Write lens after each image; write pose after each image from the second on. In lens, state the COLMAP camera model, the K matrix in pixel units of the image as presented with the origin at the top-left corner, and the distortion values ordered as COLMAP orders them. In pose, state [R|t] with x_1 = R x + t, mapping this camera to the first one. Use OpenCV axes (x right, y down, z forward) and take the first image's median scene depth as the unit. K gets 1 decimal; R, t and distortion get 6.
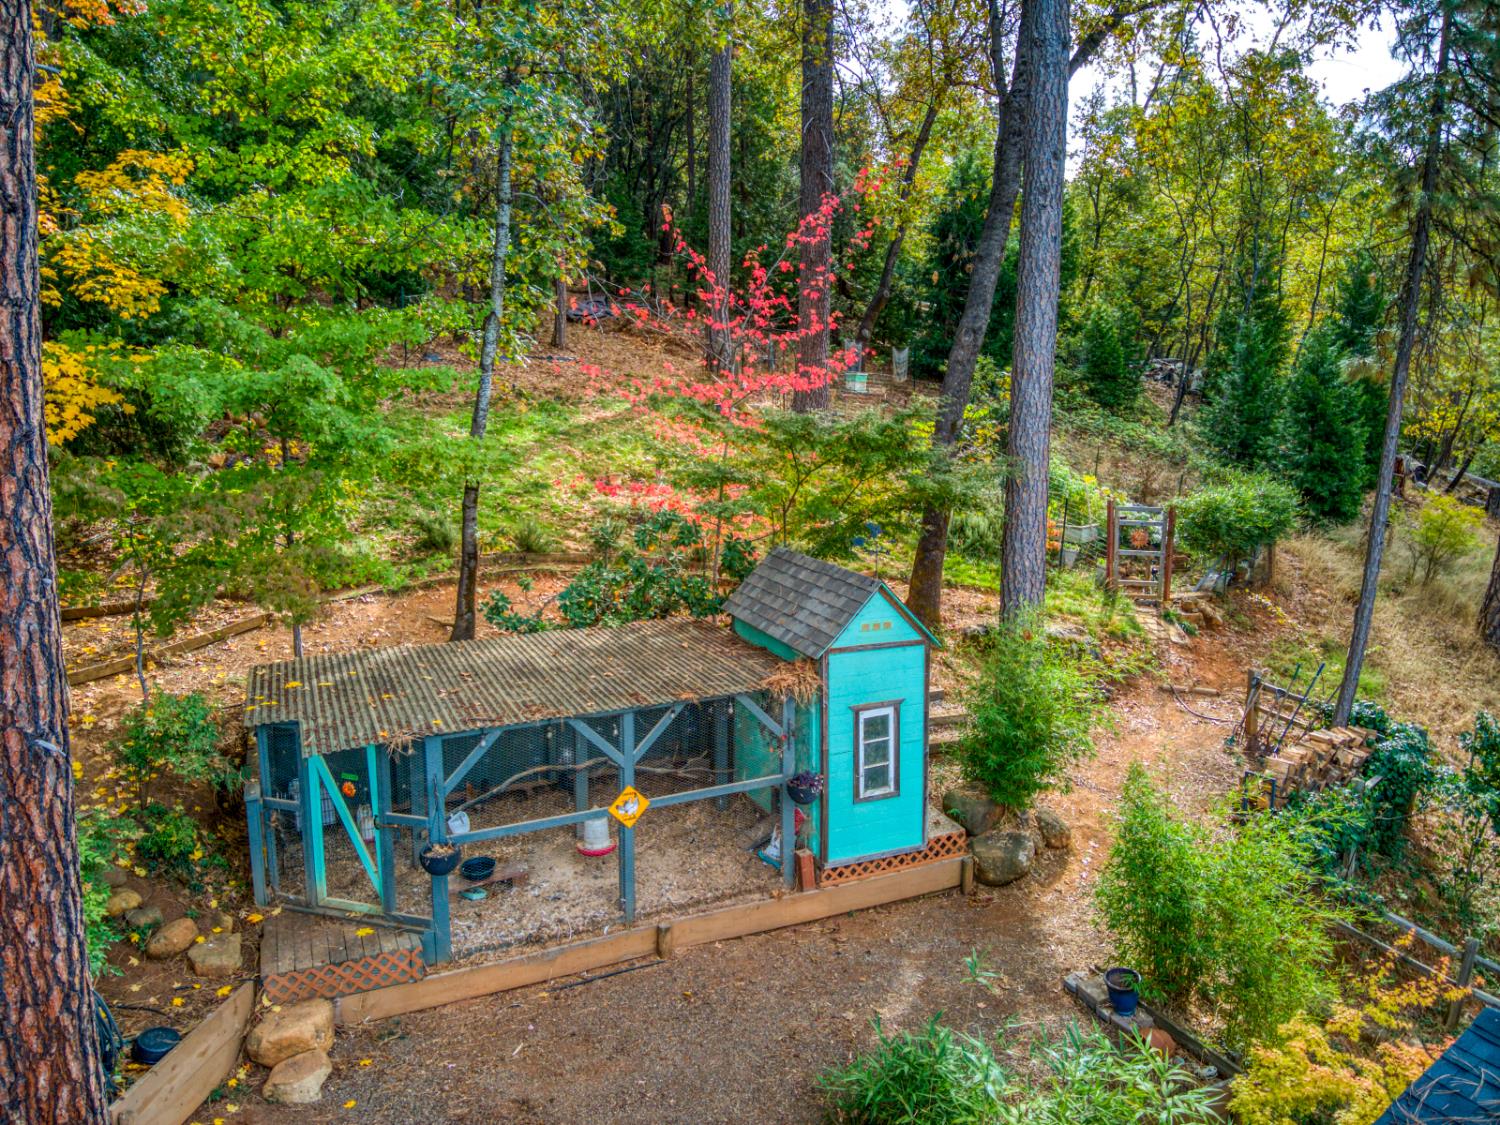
lens RADIAL K [[1031.3, 0, 750.0], [0, 1031.3, 562.5], [0, 0, 1]] dist [0.007143, 0.001428]
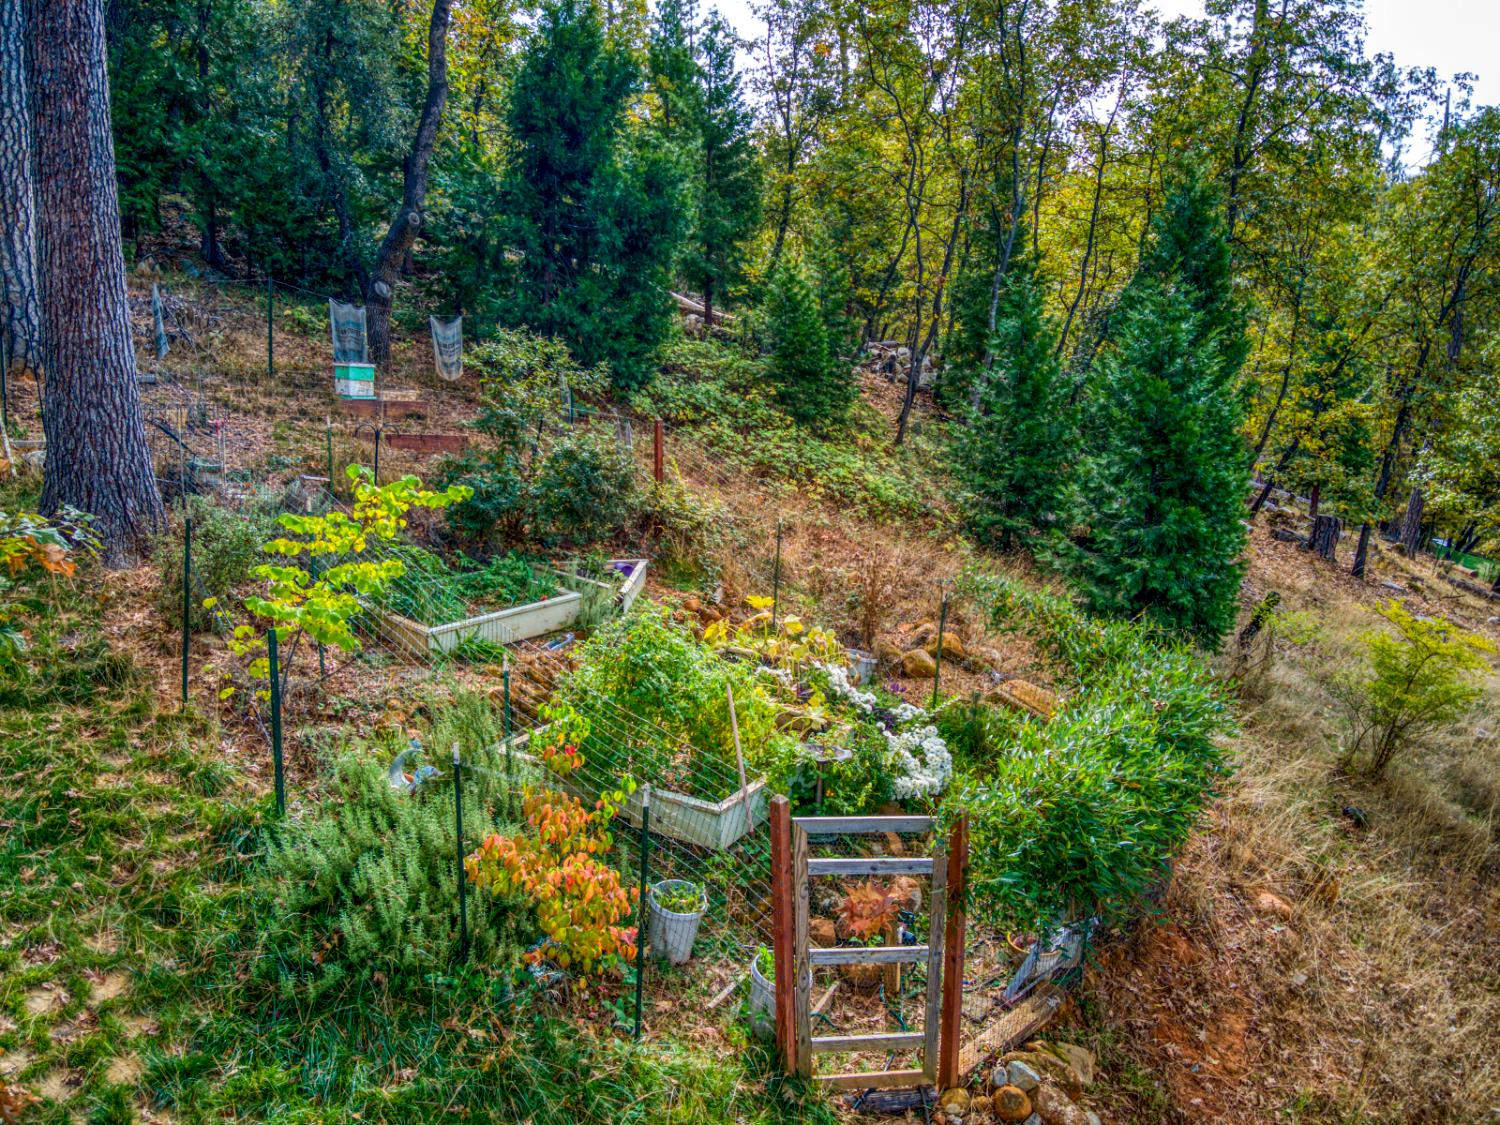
lens RADIAL K [[1044.2, 0, 750.0], [0, 1044.2, 562.5], [0, 0, 1]] dist [0.174056, -0.000017]
pose [[0.966852, -0.044752, 0.251384, 0.134765], [0.040840, 0.998950, 0.020761, -0.072264], [-0.252049, -0.009806, 0.967665, 0.352156]]
